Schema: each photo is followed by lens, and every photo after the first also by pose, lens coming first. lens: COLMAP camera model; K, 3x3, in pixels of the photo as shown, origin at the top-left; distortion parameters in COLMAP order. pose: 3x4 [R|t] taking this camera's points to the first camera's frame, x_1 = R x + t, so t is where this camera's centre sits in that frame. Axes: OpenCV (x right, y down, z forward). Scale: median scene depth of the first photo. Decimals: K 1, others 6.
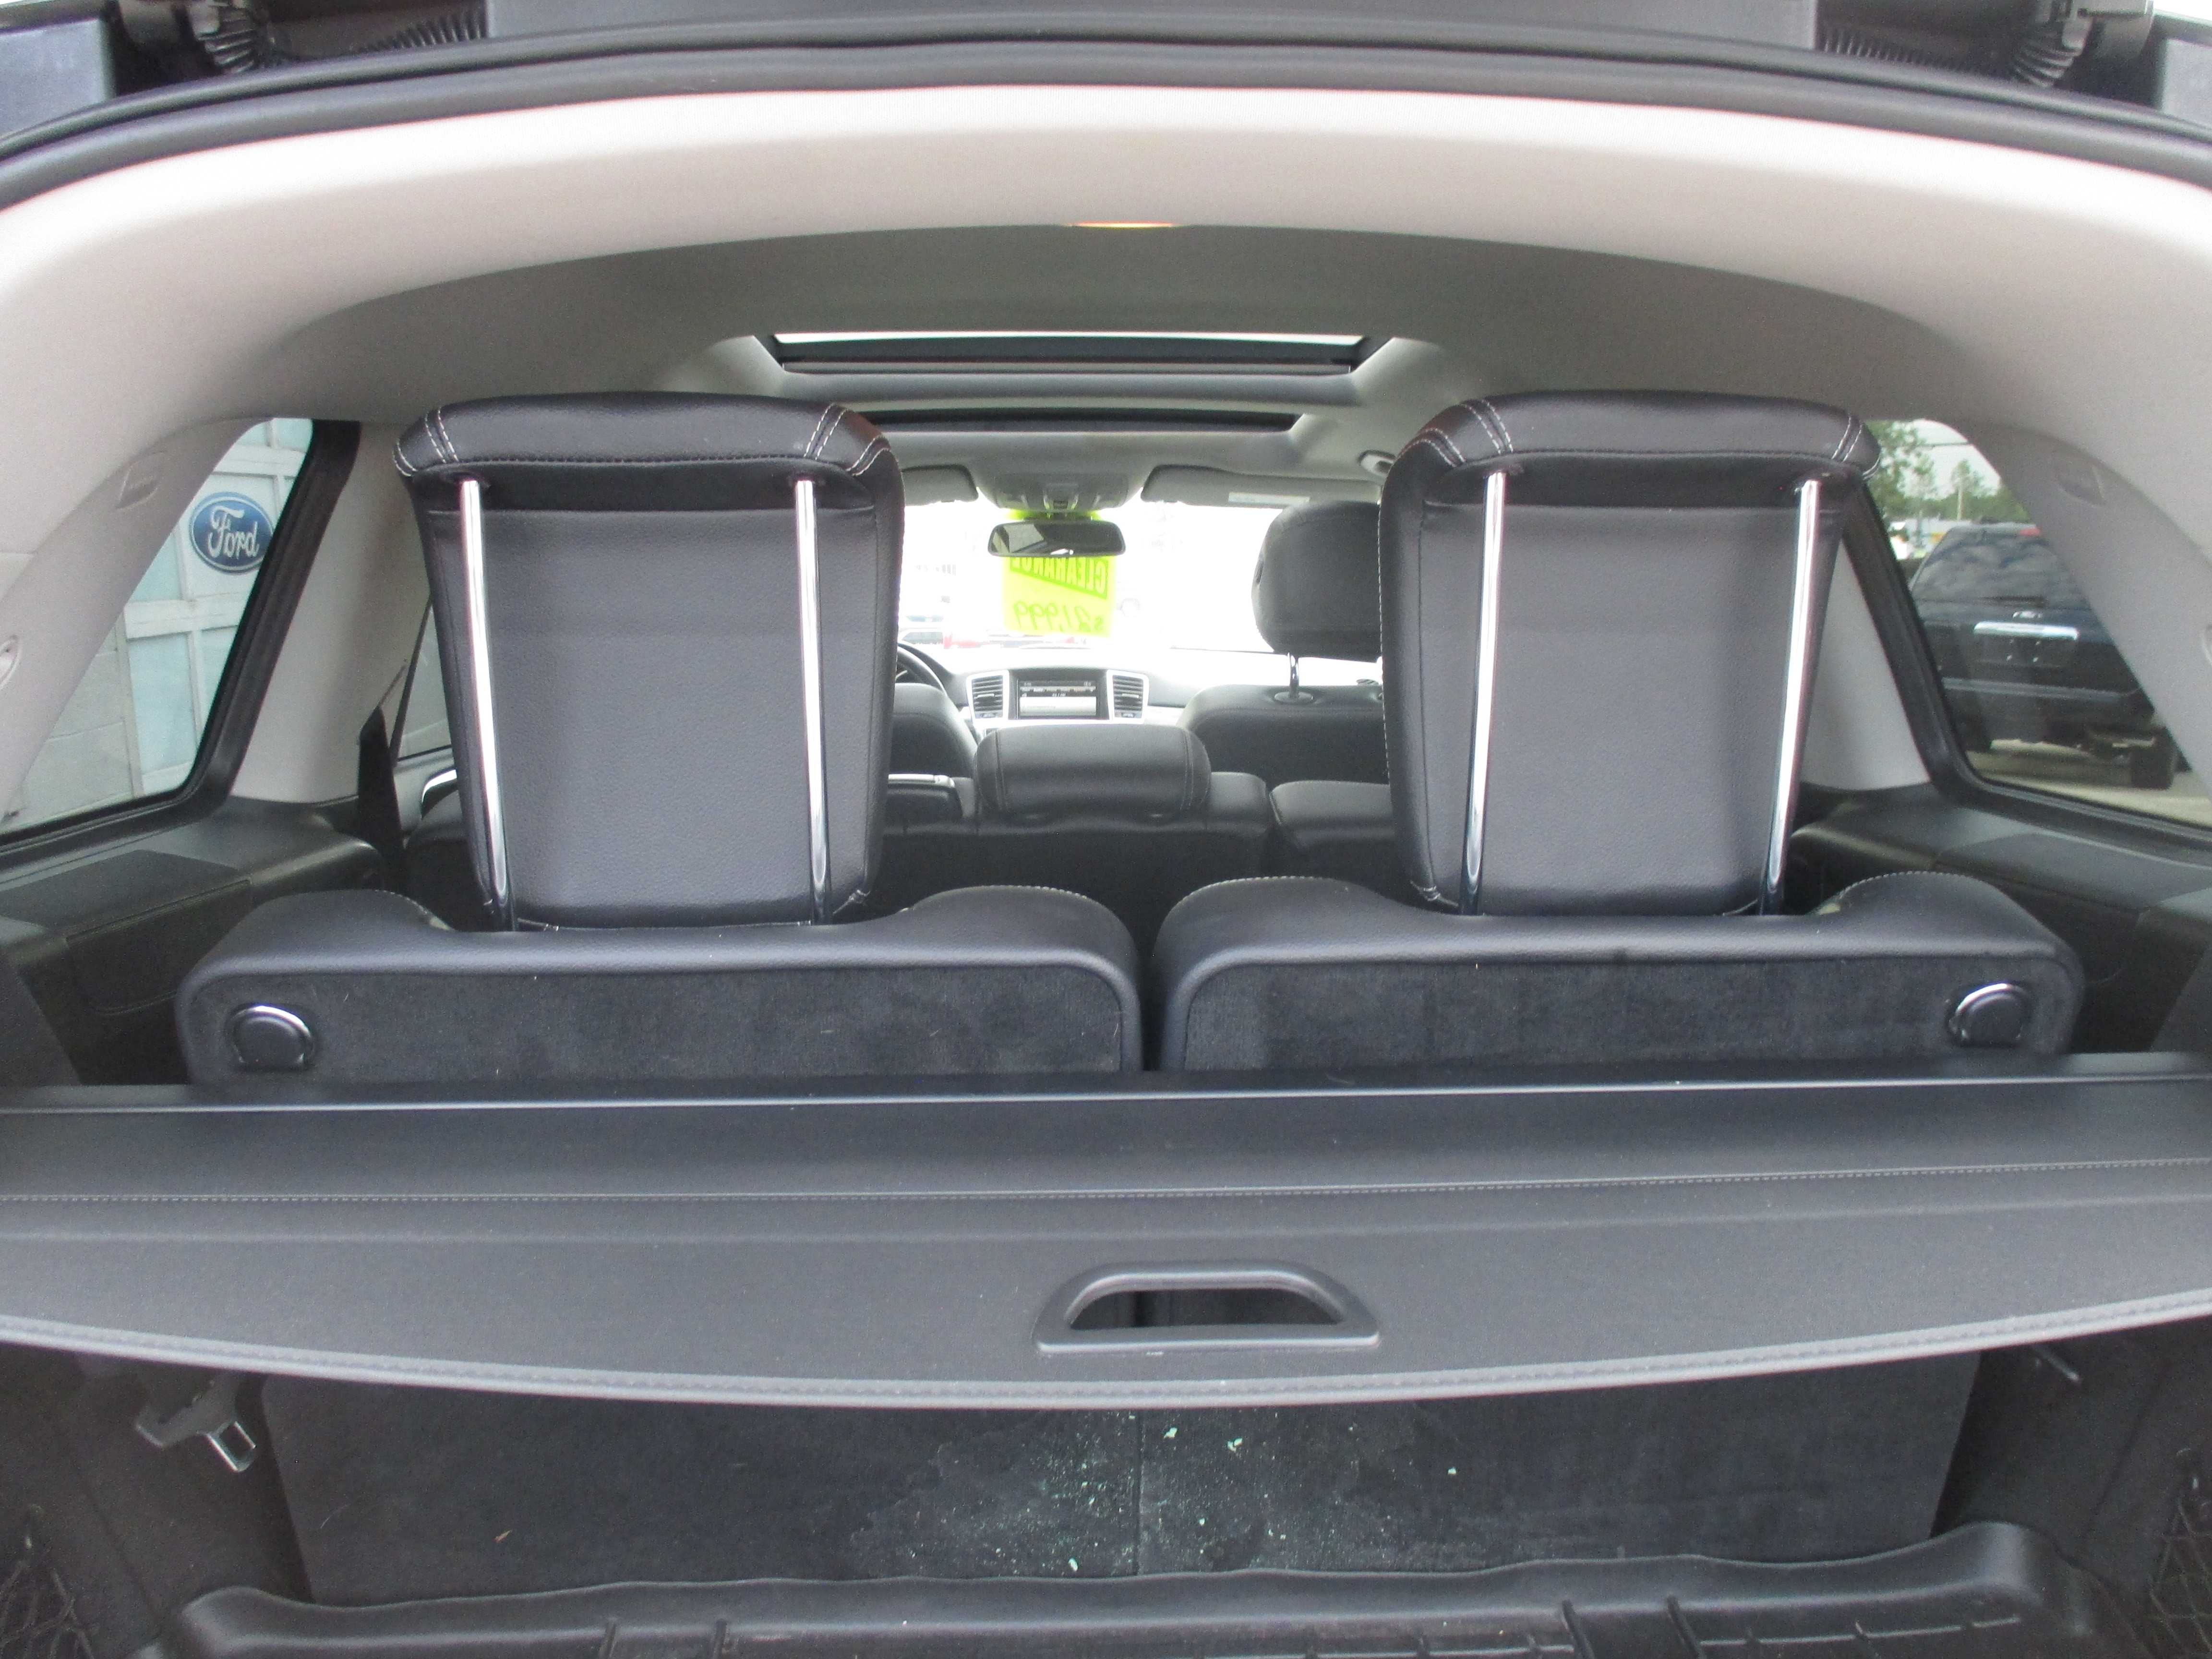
lens RADIAL K [[1867.8, 0, 1106.0], [0, 1867.8, 829.5], [0, 0, 1]] dist [-0.049022, 0.011936]
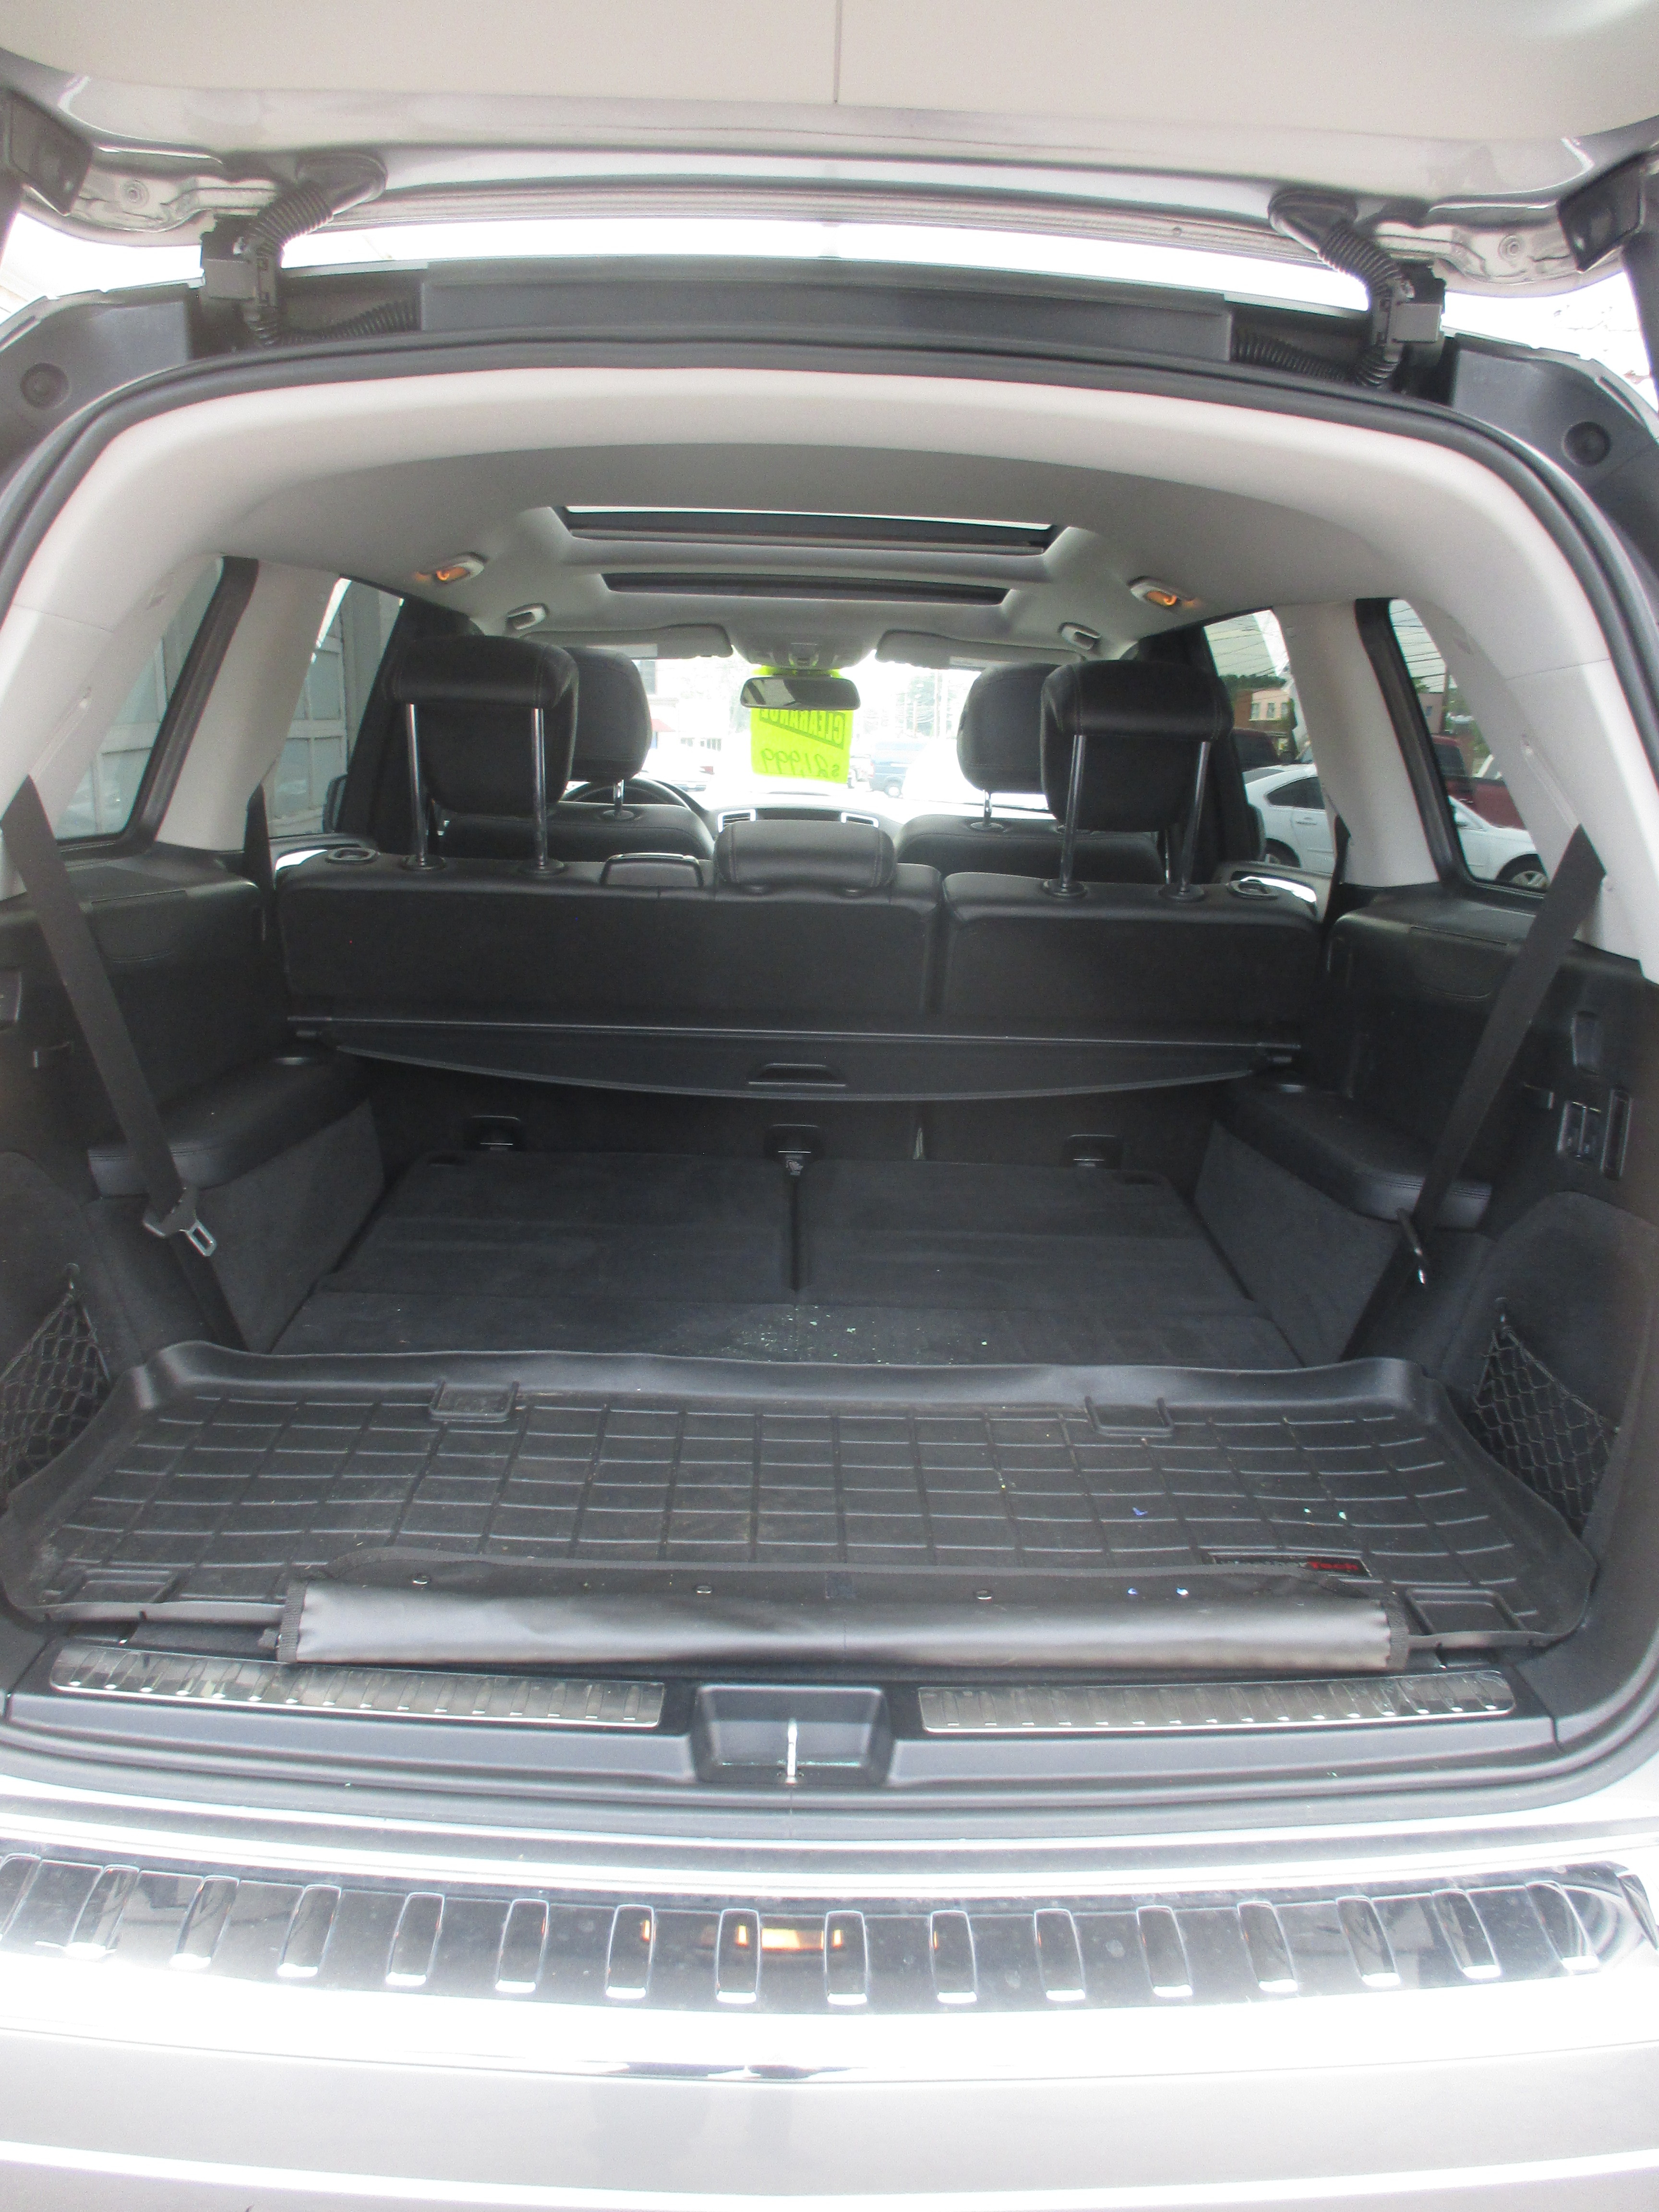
lens RADIAL K [[1867.8, 0, 829.5], [0, 1867.8, 1106.0], [0, 0, 1]] dist [-0.049022, 0.011936]
pose [[0.999106, 0.039494, -0.015103, 0.057334], [-0.038699, 0.998011, 0.049763, 0.121766], [0.017038, -0.049134, 0.998647, -0.474400]]
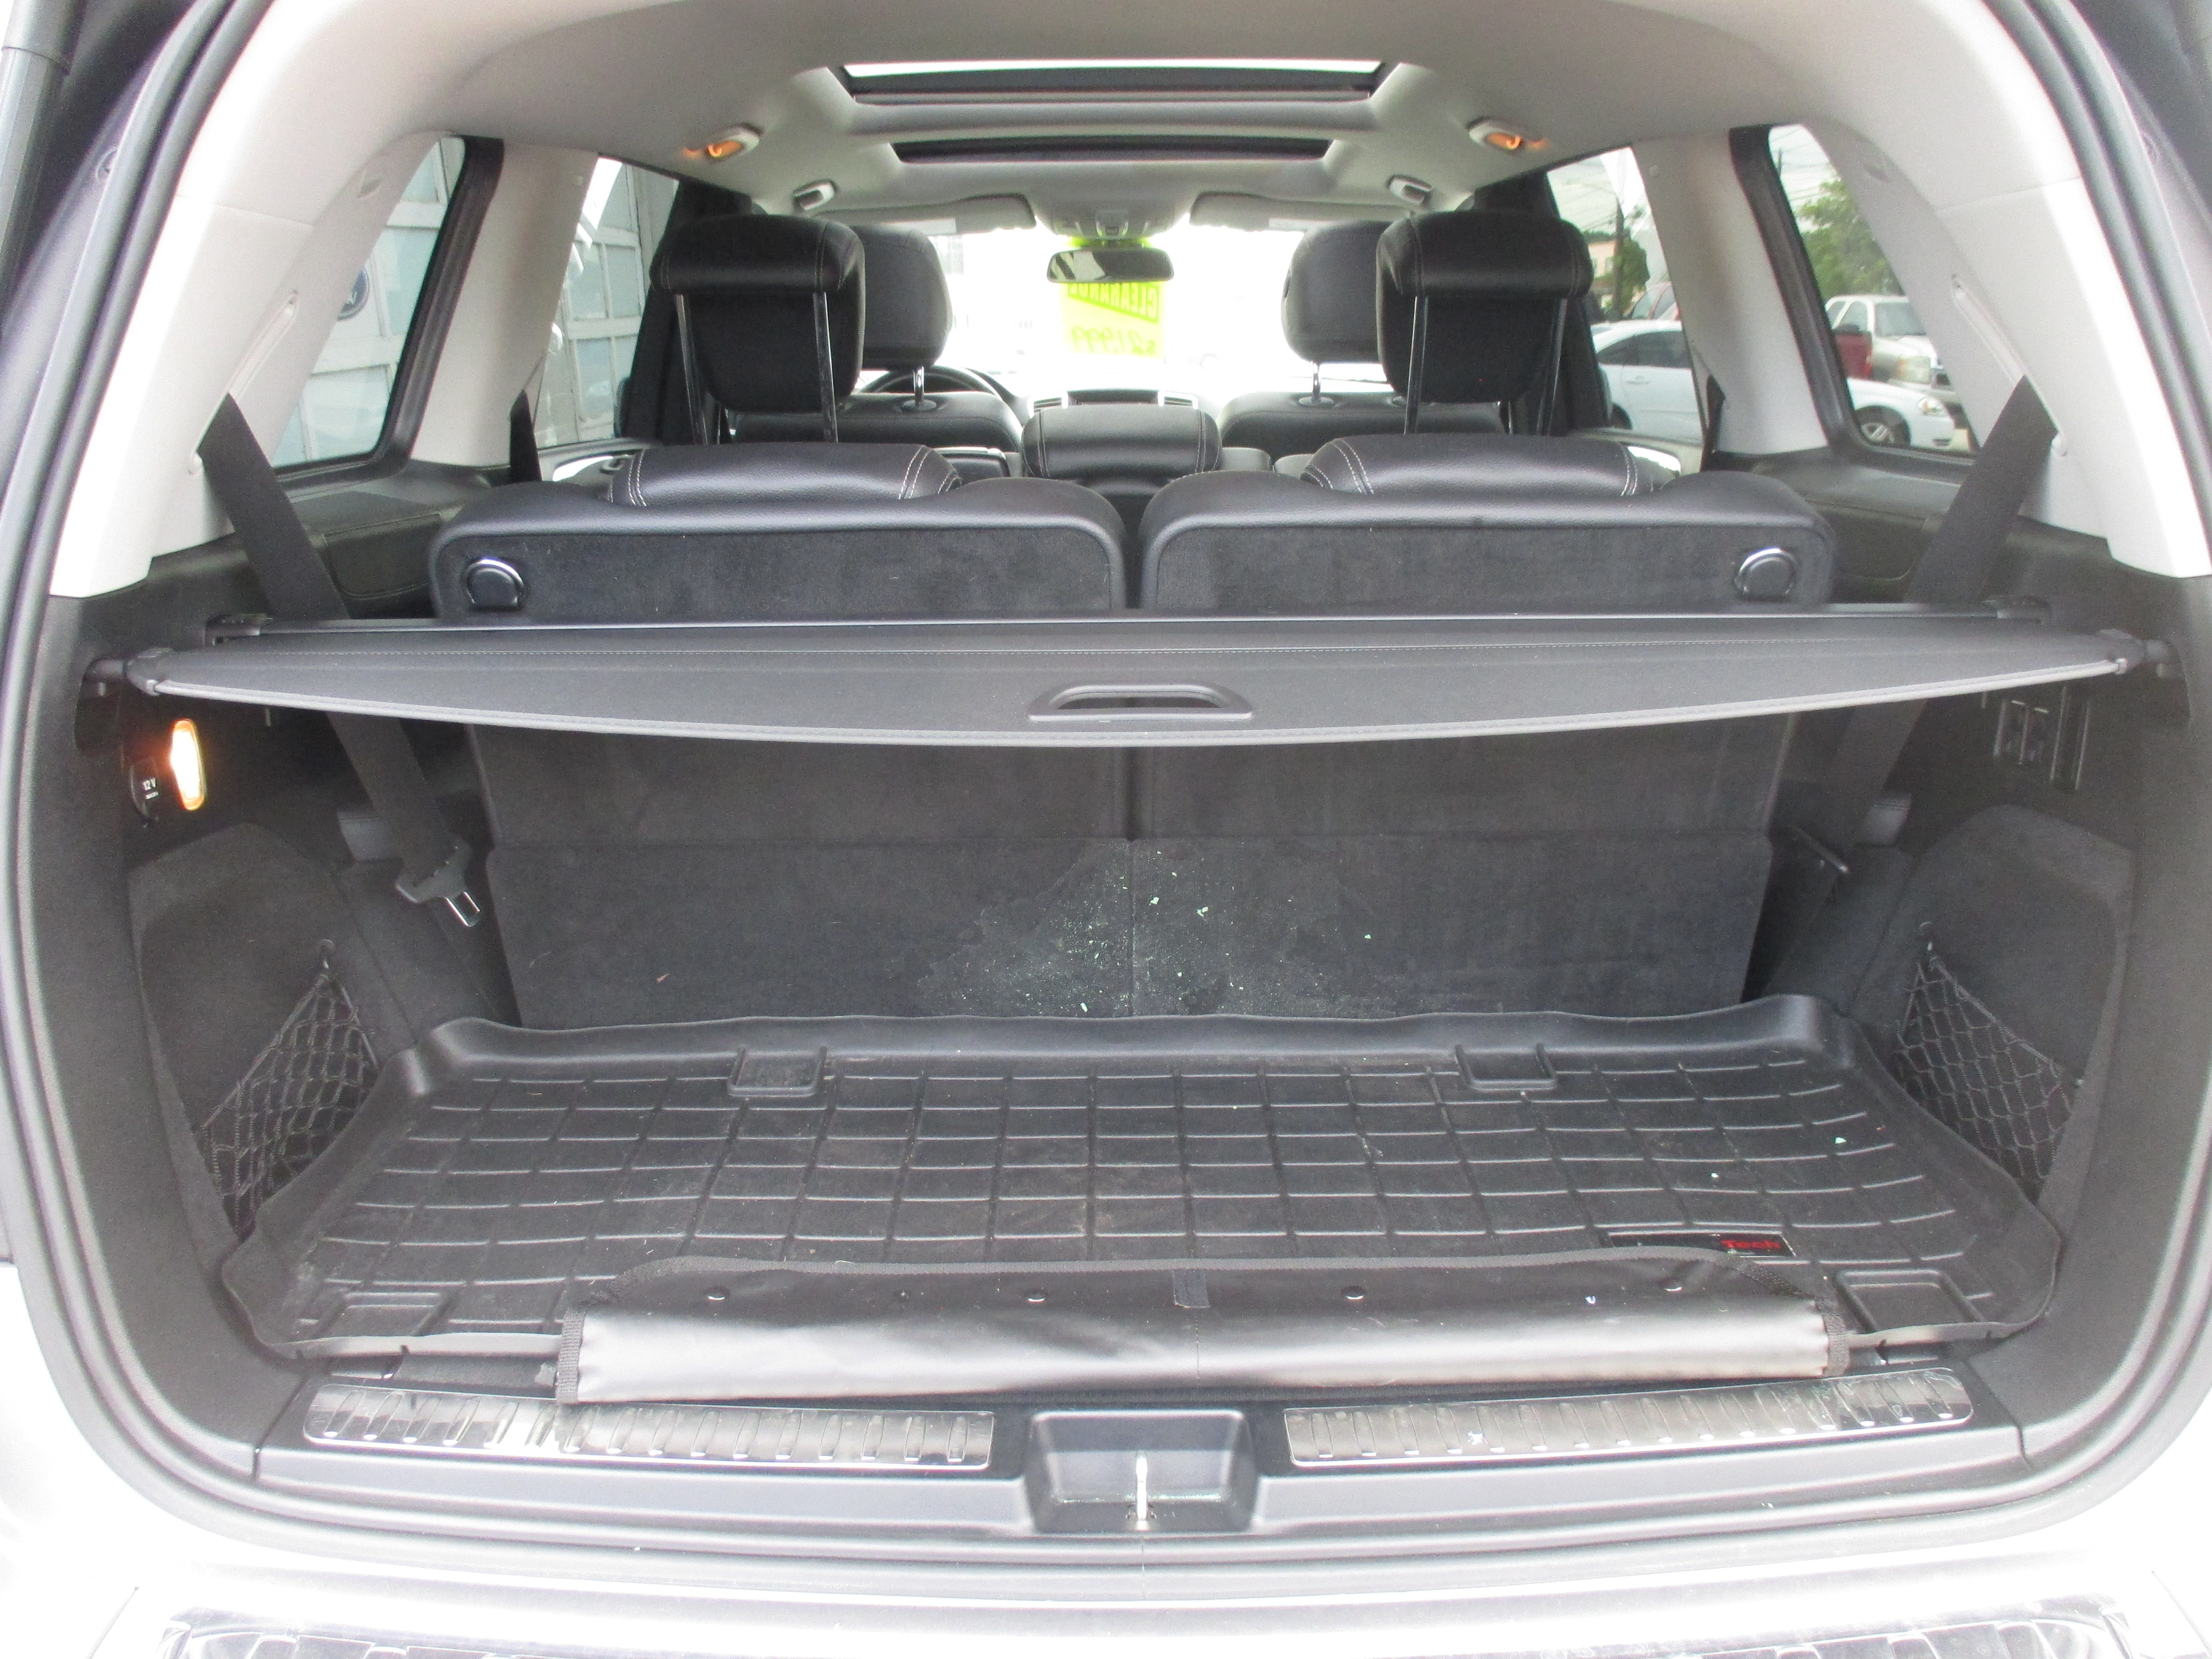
lens RADIAL K [[1867.8, 0, 1106.0], [0, 1867.8, 829.5], [0, 0, 1]] dist [-0.049022, 0.011936]
pose [[0.999106, 0.004961, -0.041987, 0.053737], [0.000331, 0.992142, 0.125117, 0.100017], [0.042278, -0.125019, 0.991253, -0.314689]]
